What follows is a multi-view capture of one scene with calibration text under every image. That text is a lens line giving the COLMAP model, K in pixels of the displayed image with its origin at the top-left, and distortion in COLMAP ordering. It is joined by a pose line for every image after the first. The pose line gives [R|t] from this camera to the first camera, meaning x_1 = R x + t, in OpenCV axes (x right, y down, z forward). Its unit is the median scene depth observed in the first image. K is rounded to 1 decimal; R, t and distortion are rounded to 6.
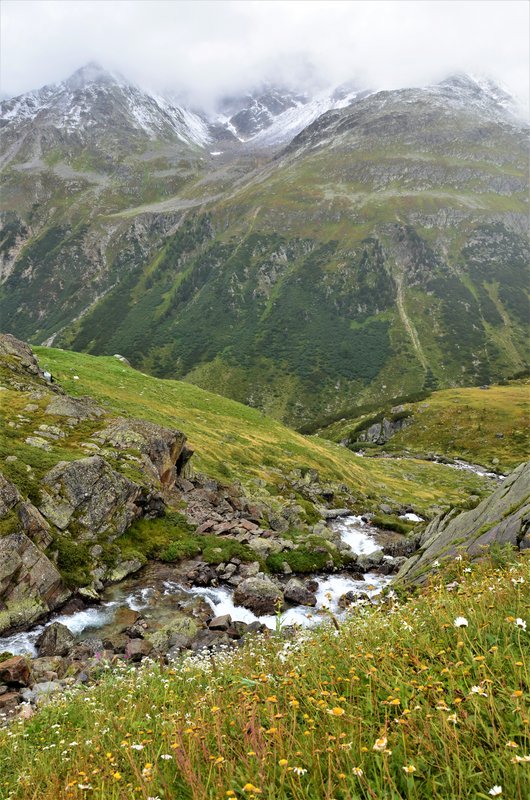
lens RADIAL K [[635.2, 0, 259.1], [0, 635.2, 403.9], [0, 0, 1]] dist [-0.154393, 0.118509]
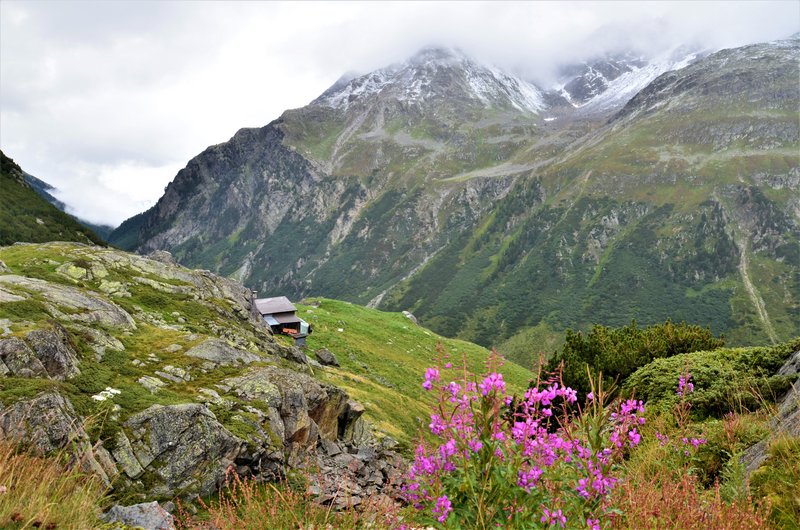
lens RADIAL K [[635.2, 0, 393.4], [0, 635.2, 260.8], [0, 0, 1]] dist [-0.154393, 0.118509]
pose [[0.951069, 0.019475, -0.308364, 0.010947], [-0.070386, 0.985427, -0.154853, -0.000064], [0.300854, 0.168981, 0.938580, 0.007310]]
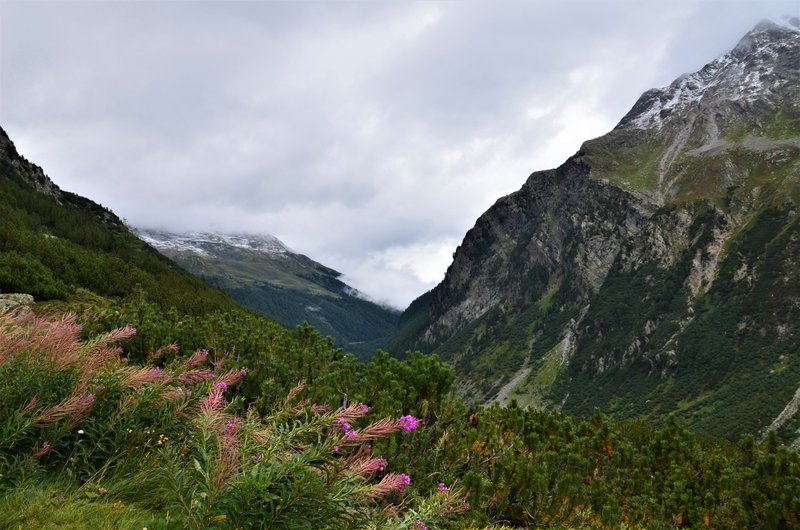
lens RADIAL K [[635.2, 0, 402.7], [0, 635.2, 264.3], [0, 0, 1]] dist [-0.154393, 0.118509]
pose [[0.731552, -0.121869, -0.670805, -0.207080], [-0.049778, 0.971721, -0.230824, -0.044674], [0.679966, 0.202251, 0.704798, 0.263626]]
